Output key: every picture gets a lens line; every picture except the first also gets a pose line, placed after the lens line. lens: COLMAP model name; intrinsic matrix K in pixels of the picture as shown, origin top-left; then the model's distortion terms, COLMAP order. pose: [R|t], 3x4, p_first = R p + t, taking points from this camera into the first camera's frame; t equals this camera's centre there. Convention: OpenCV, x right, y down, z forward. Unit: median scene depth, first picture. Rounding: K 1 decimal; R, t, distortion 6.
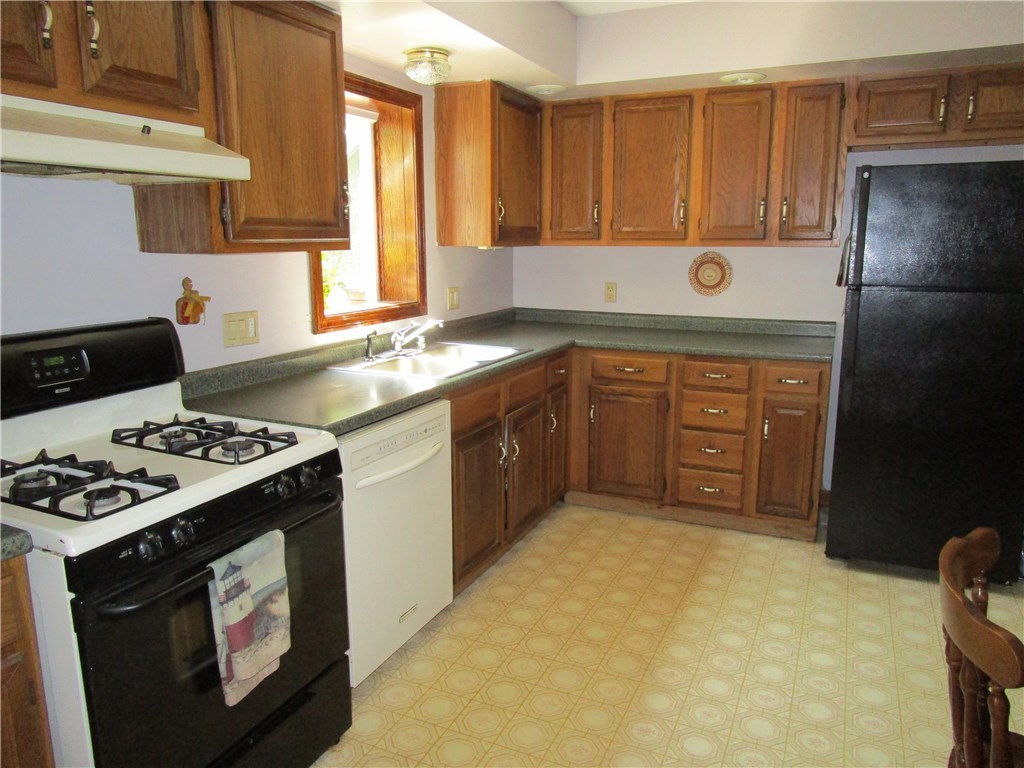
lens RADIAL K [[721.5, 0, 507.2], [0, 721.5, 382.7], [0, 0, 1]] dist [0.000909, -0.005870]
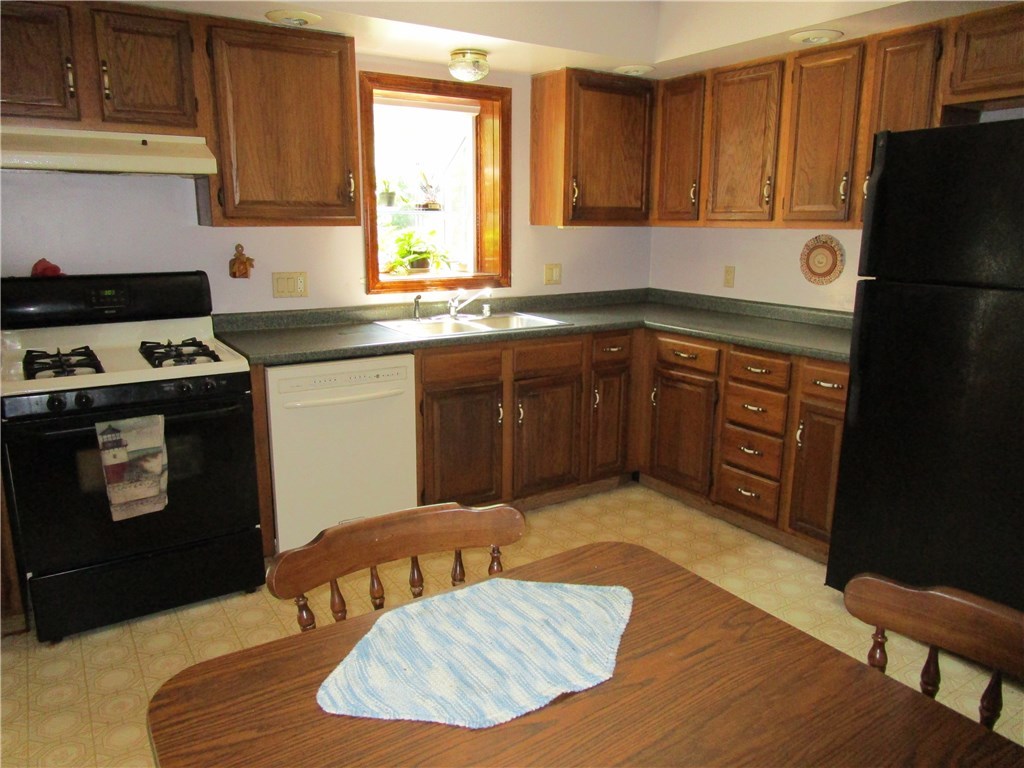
lens RADIAL K [[721.5, 0, 502.4], [0, 721.5, 381.5], [0, 0, 1]] dist [0.000909, -0.005870]
pose [[0.849053, 0.121239, -0.514208, 0.481055], [-0.109738, 0.992556, 0.052824, -0.007855], [0.516784, 0.011578, 0.856037, 0.048930]]
